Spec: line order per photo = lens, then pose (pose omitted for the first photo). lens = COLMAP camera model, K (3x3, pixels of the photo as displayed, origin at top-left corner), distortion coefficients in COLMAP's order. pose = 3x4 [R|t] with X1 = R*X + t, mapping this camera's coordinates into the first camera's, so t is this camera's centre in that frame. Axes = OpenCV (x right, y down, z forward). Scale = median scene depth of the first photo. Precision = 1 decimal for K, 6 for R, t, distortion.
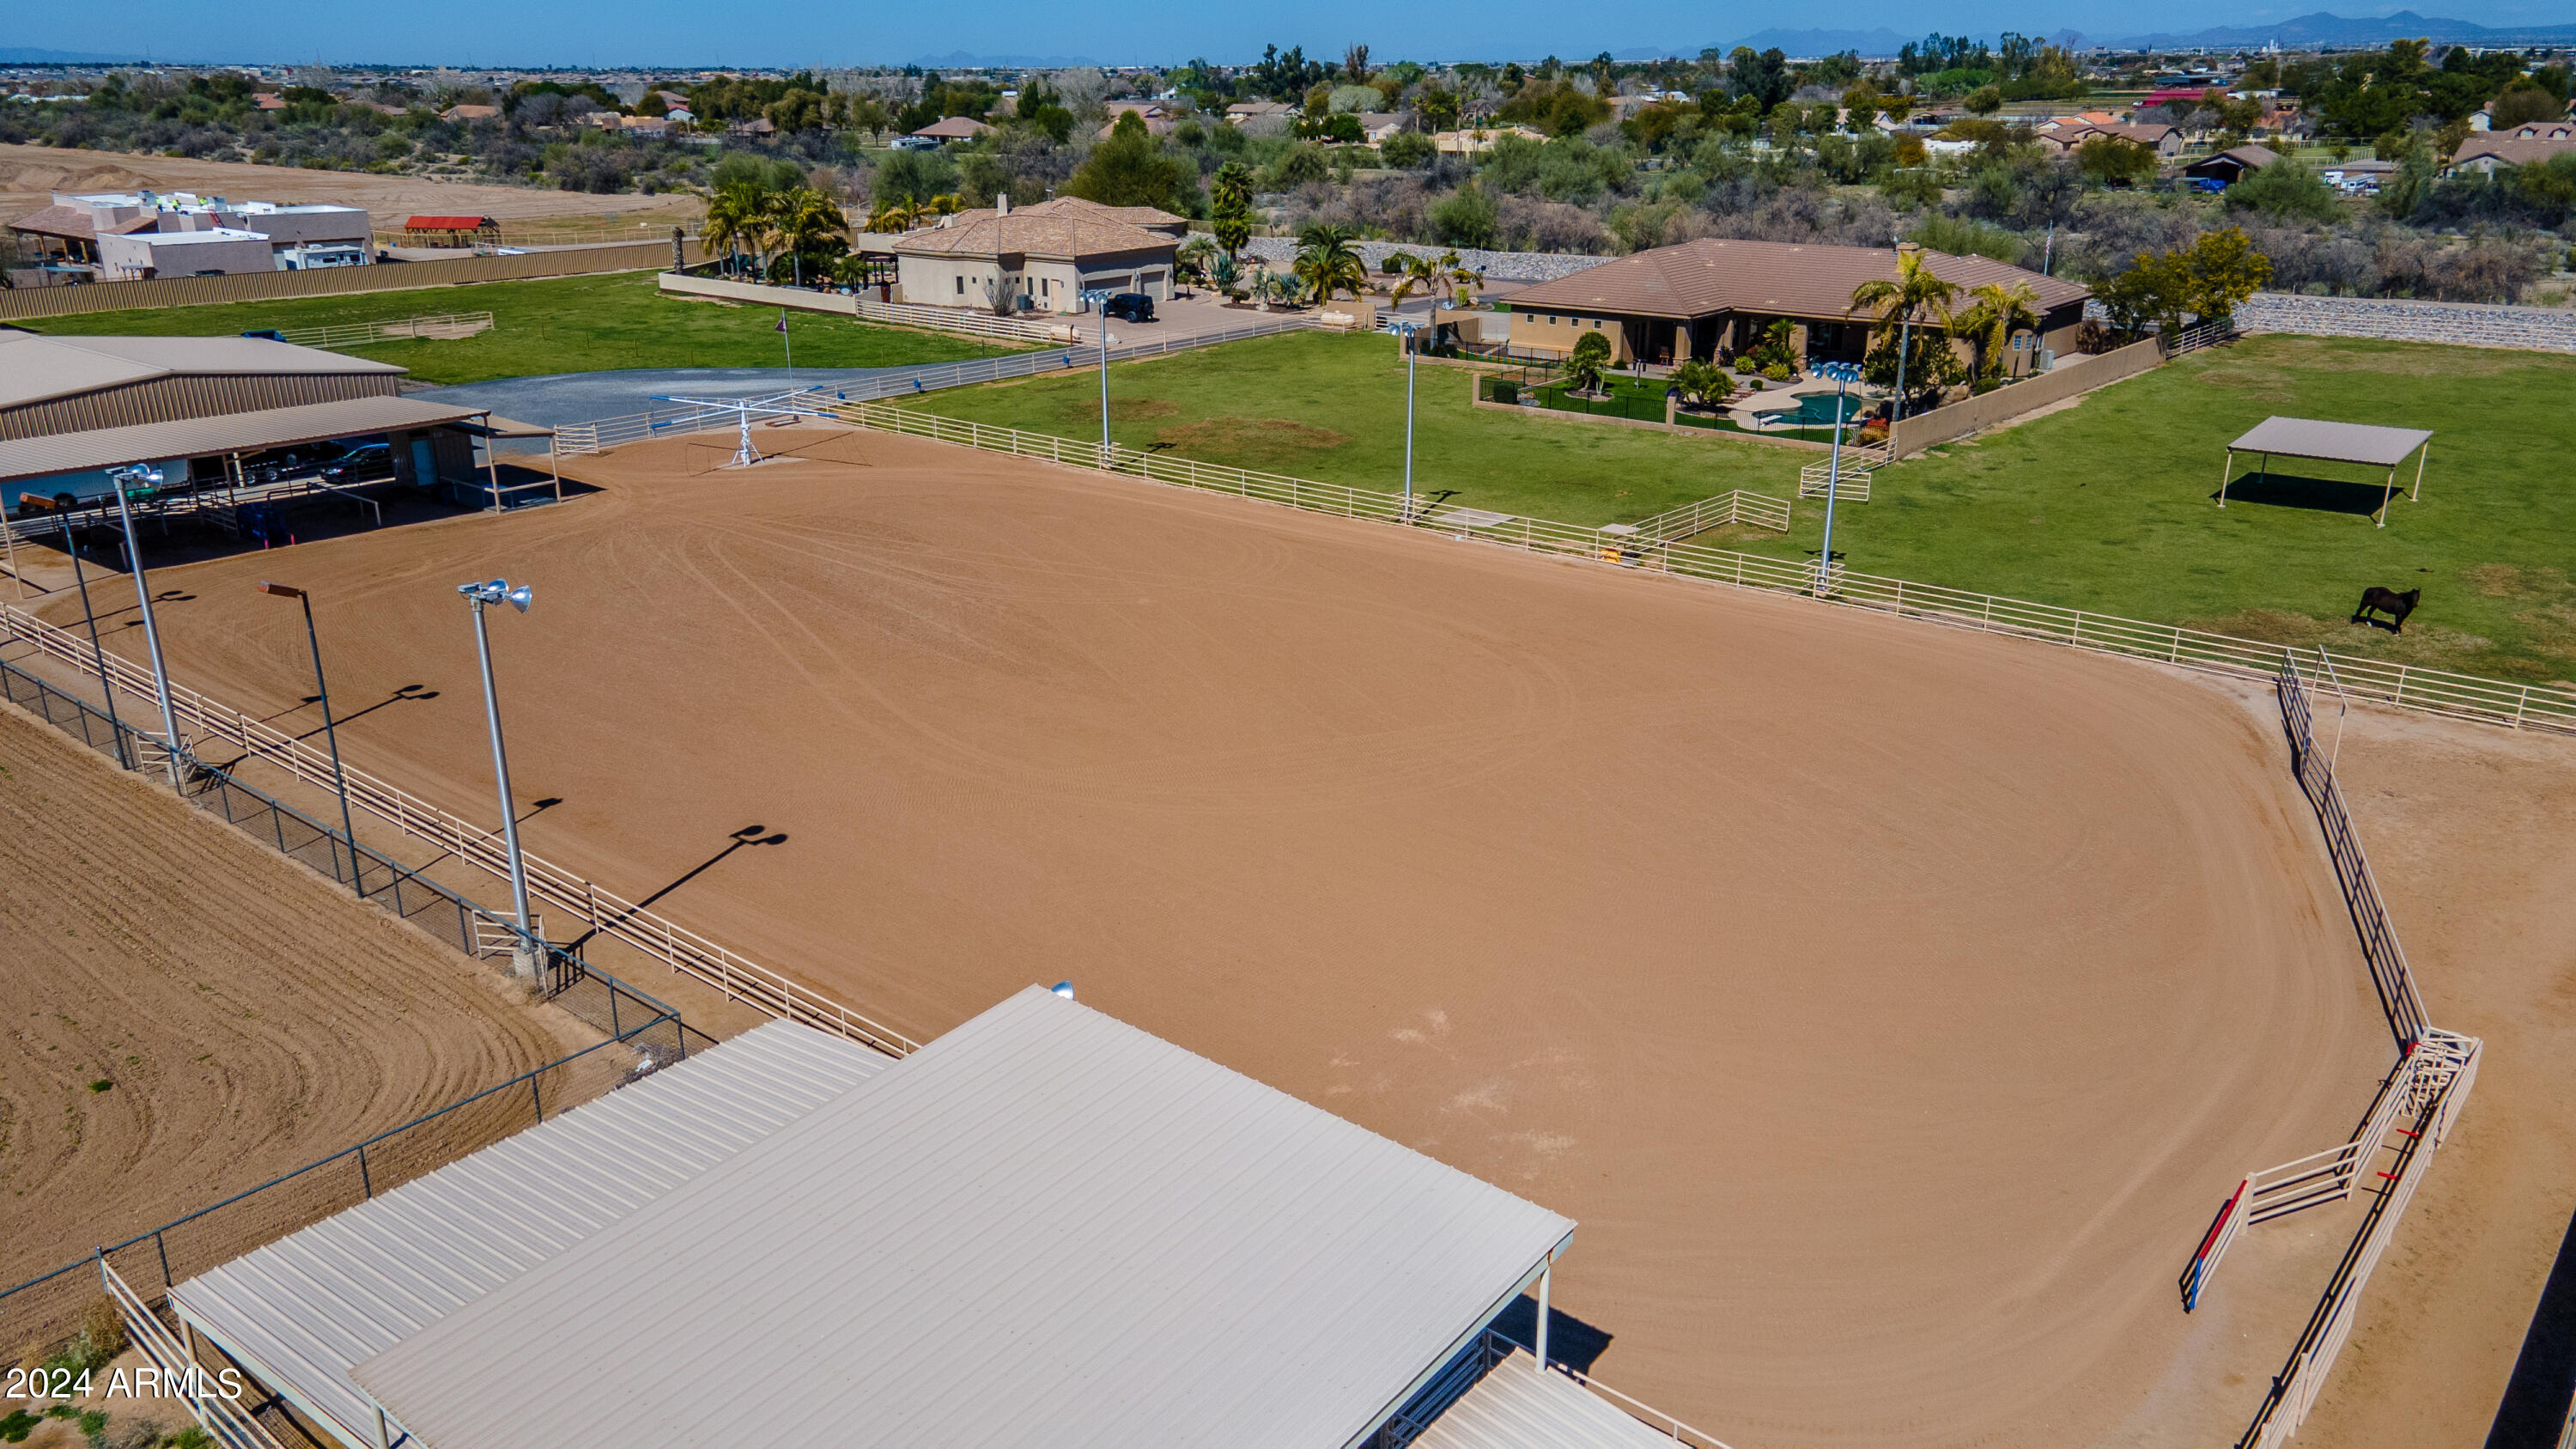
lens RADIAL K [[1895.5, 0, 1241.7], [0, 1895.5, 758.0], [0, 0, 1]] dist [0.031799, 0.008415]
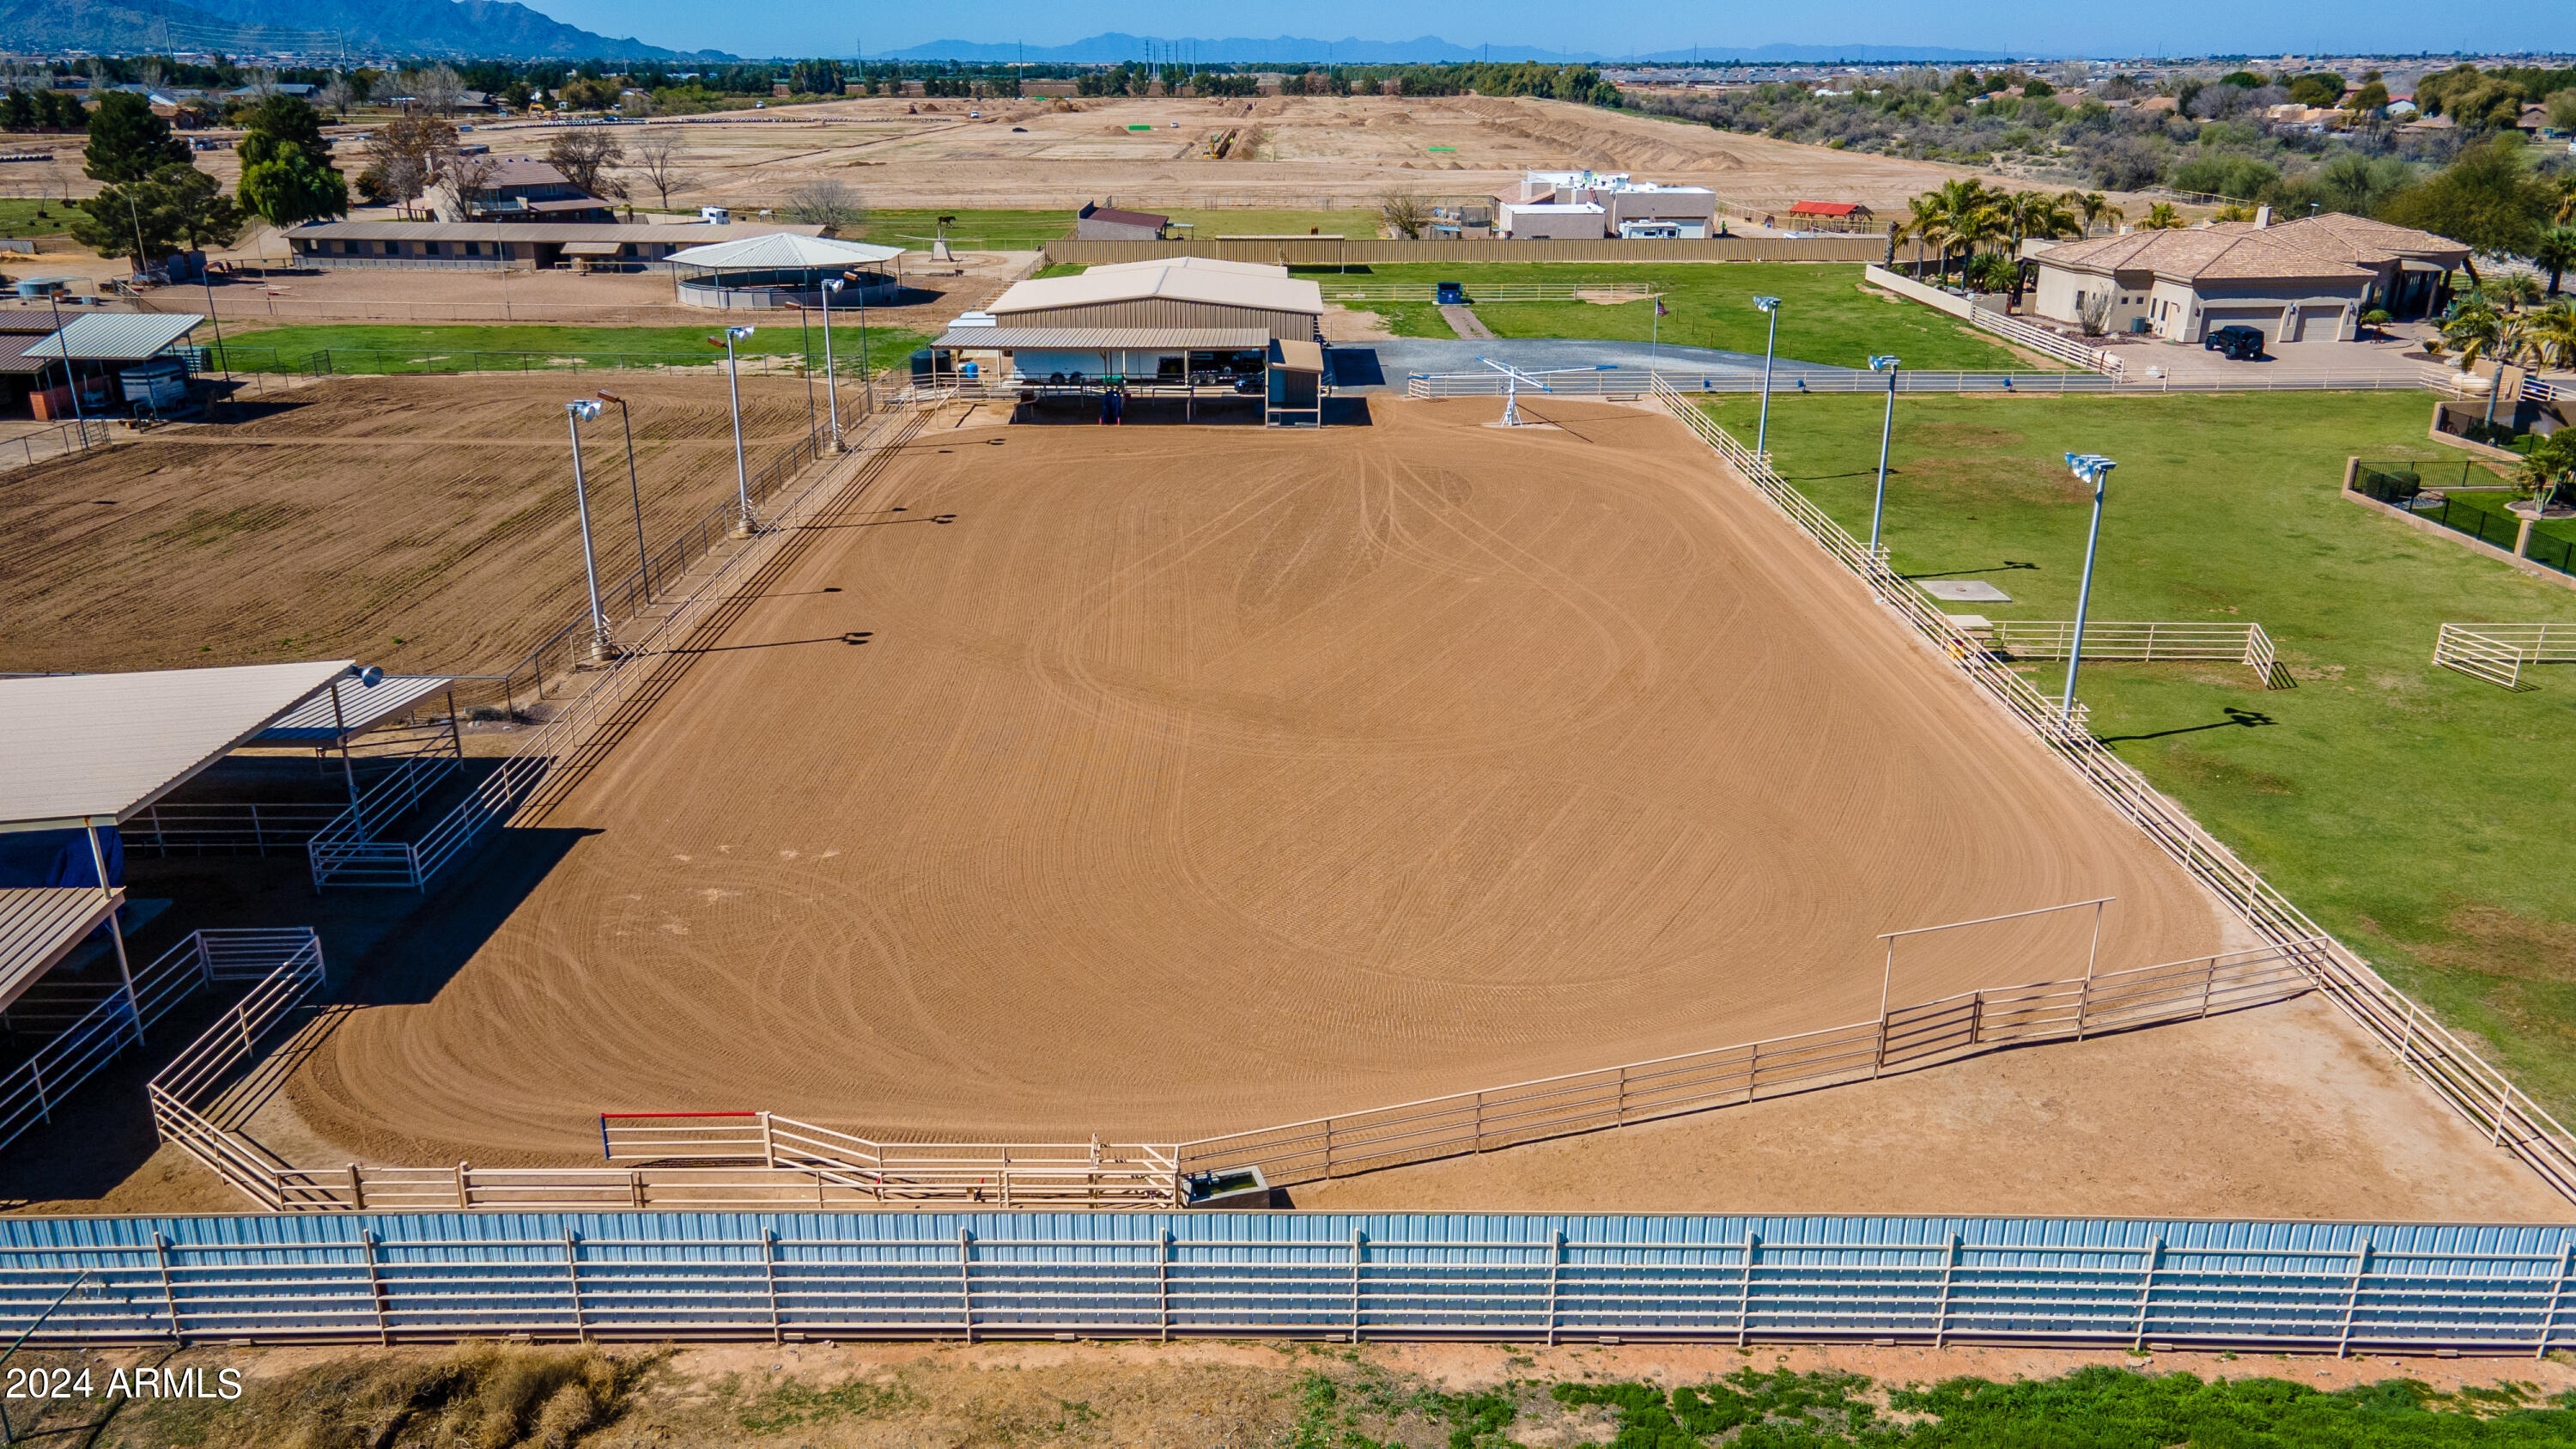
lens RADIAL K [[1895.5, 0, 1241.7], [0, 1895.5, 758.0], [0, 0, 1]] dist [0.031799, 0.008415]
pose [[0.638894, 0.271693, -0.719721, 0.330168], [-0.268527, 0.955474, 0.122319, -0.041838], [0.720908, 0.115115, 0.683404, 0.100489]]
